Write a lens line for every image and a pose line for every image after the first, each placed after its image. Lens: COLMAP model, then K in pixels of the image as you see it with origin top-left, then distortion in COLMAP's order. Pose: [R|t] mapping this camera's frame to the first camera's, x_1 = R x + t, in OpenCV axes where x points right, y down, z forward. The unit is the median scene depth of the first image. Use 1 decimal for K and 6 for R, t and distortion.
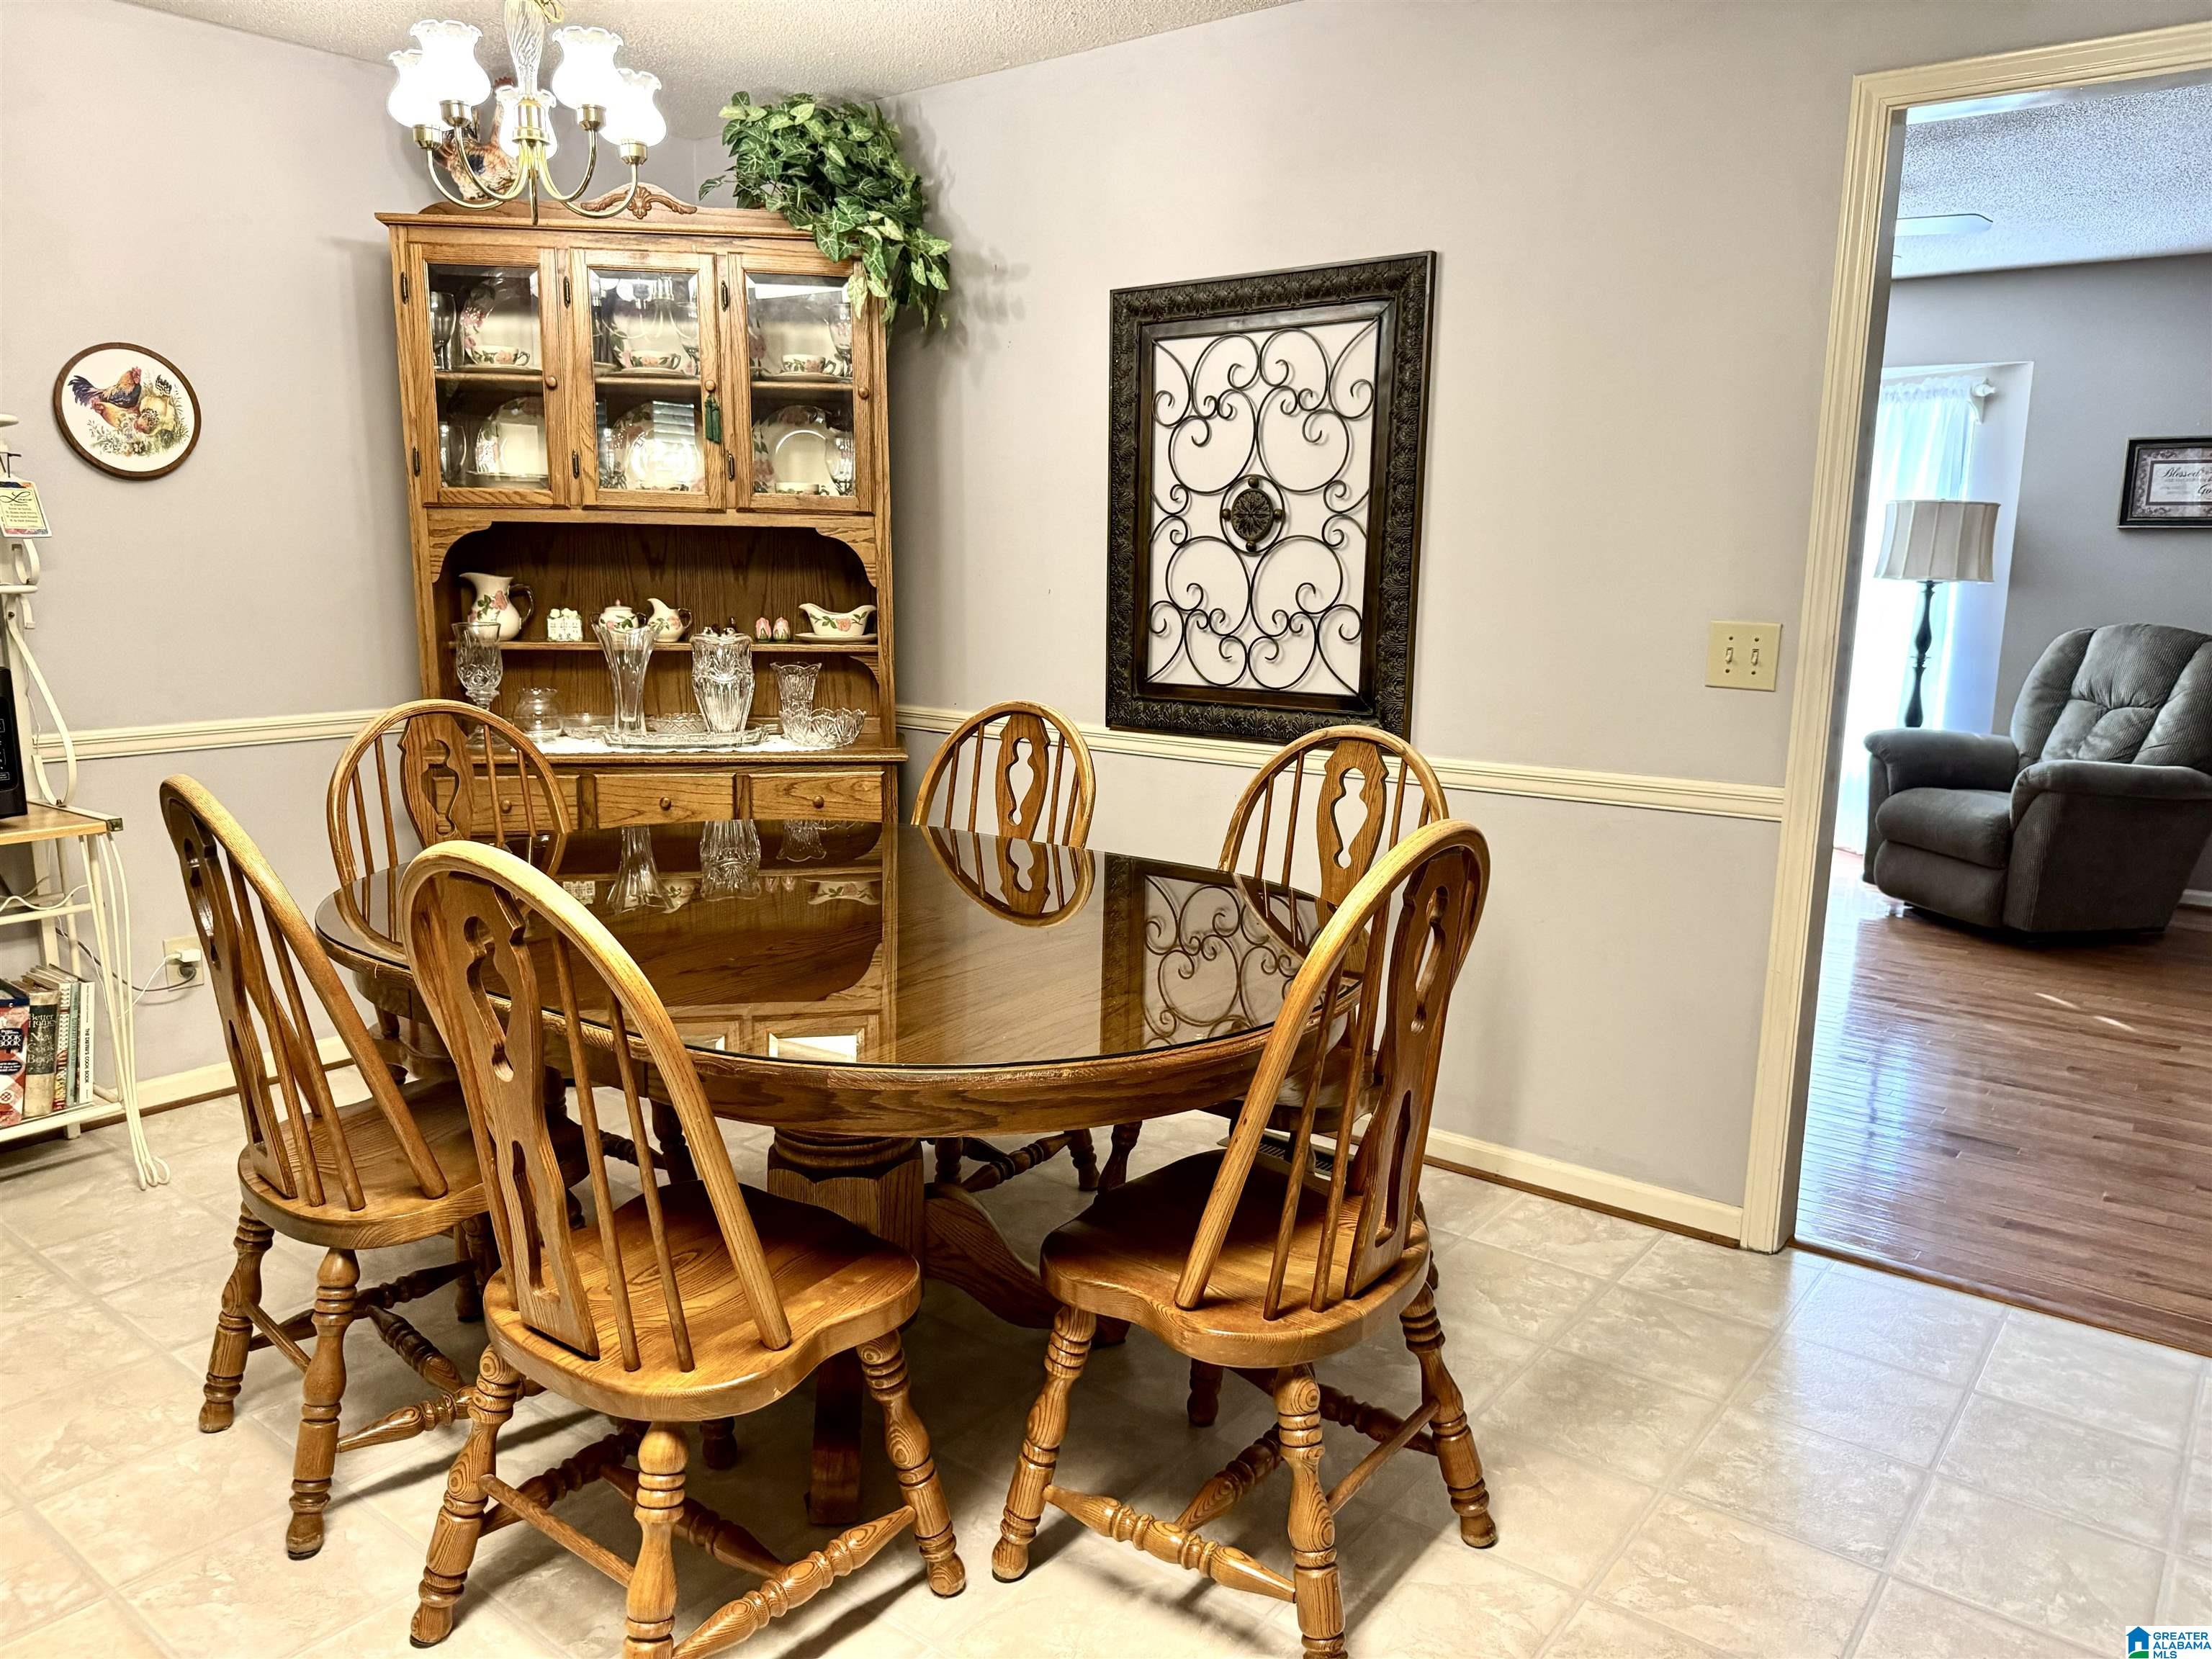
lens RADIAL K [[1570.8, 0, 1104.4], [0, 1570.8, 839.9], [0, 0, 1]] dist [0.034612, -0.052732]
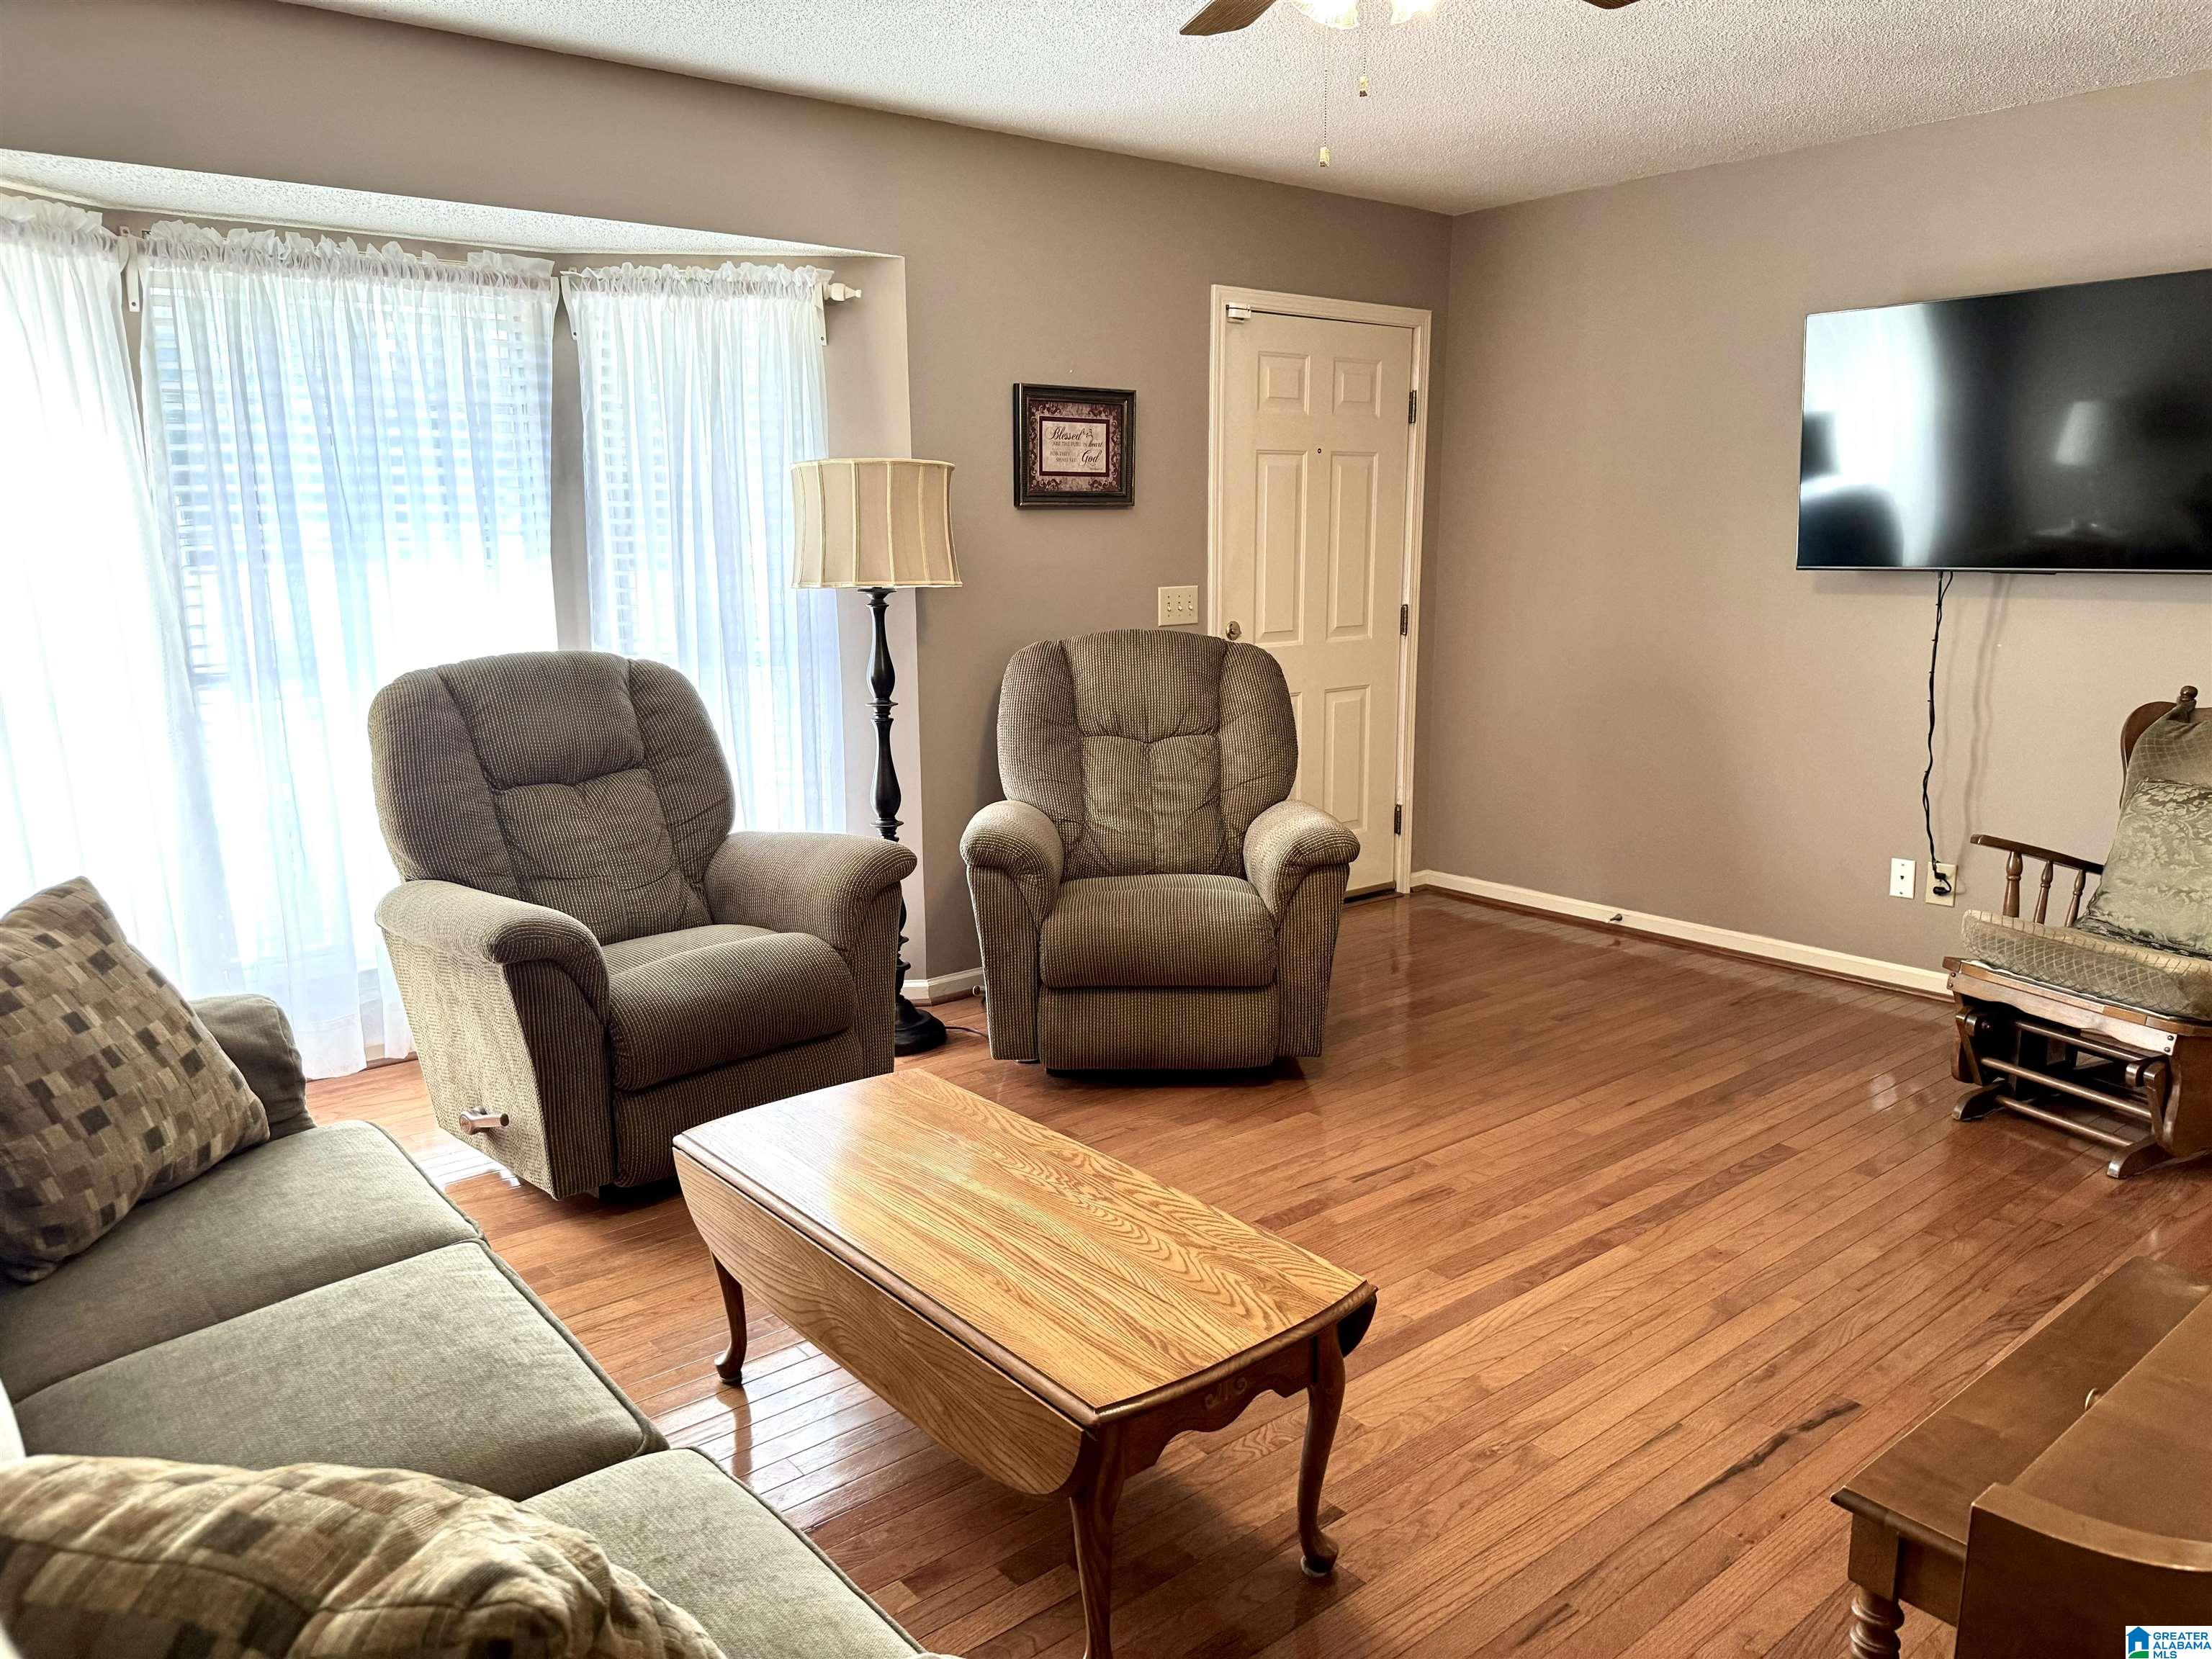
lens RADIAL K [[1570.8, 0, 1107.6], [0, 1570.8, 834.4], [0, 0, 1]] dist [0.034612, -0.052732]
pose [[0.208859, -0.197451, 0.957805, -0.722832], [0.185790, 0.969580, 0.159365, -1.165876], [-0.960135, 0.144666, 0.239190, 5.964814]]
